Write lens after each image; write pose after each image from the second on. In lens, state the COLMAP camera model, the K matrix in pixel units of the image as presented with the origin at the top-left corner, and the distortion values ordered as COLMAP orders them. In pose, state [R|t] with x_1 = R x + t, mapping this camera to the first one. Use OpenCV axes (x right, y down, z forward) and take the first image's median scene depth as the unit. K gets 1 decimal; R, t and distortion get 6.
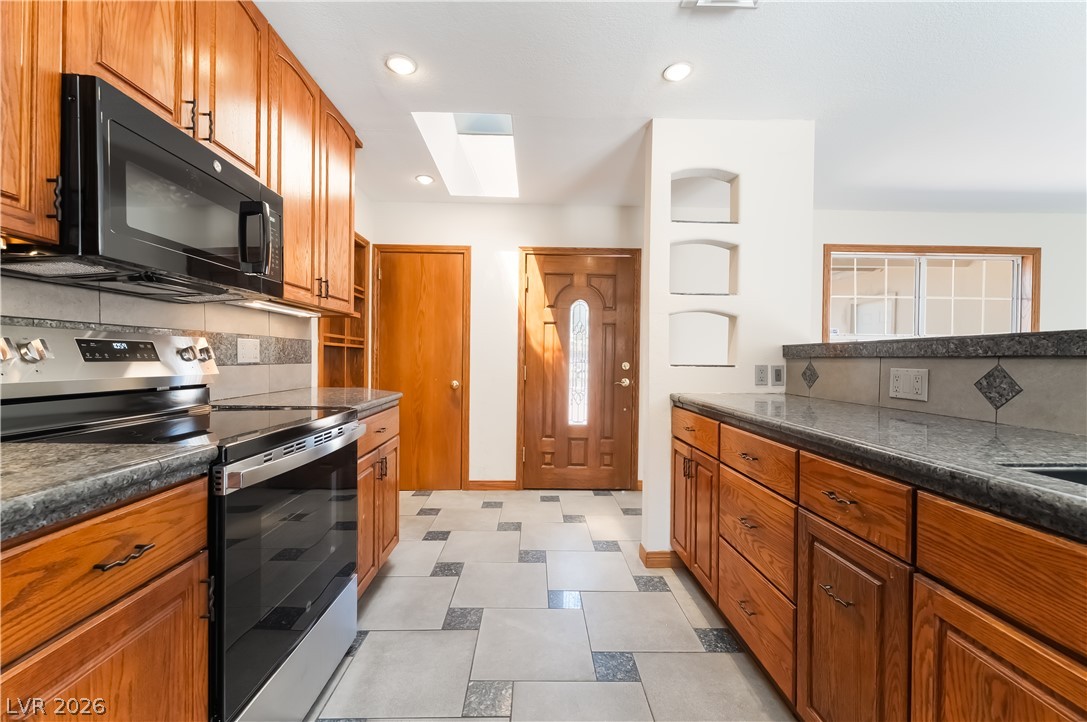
lens RADIAL K [[446.6, 0, 544.8], [0, 446.6, 358.7], [0, 0, 1]] dist [-0.000310, 0.000054]
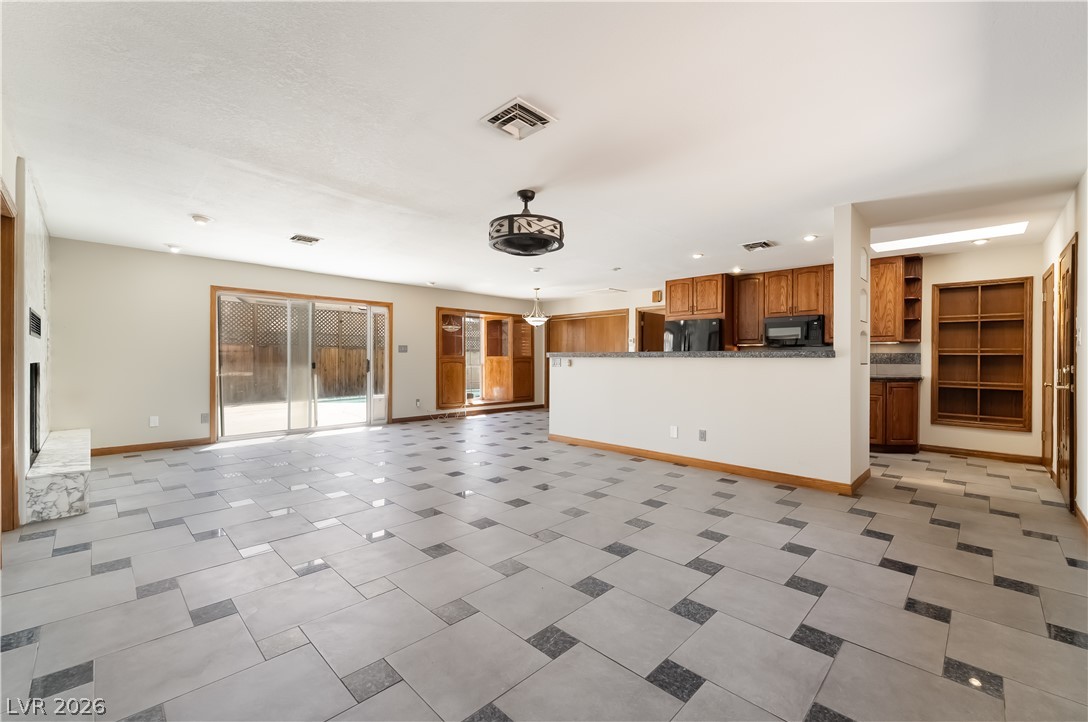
lens RADIAL K [[447.0, 0, 550.2], [0, 447.0, 359.9], [0, 0, 1]] dist [-0.000310, 0.000054]
pose [[-0.704807, -0.011031, -0.709313, 3.284482], [-0.012136, 0.999920, -0.003492, 0.028555], [0.709295, 0.006147, -0.704885, 1.902498]]
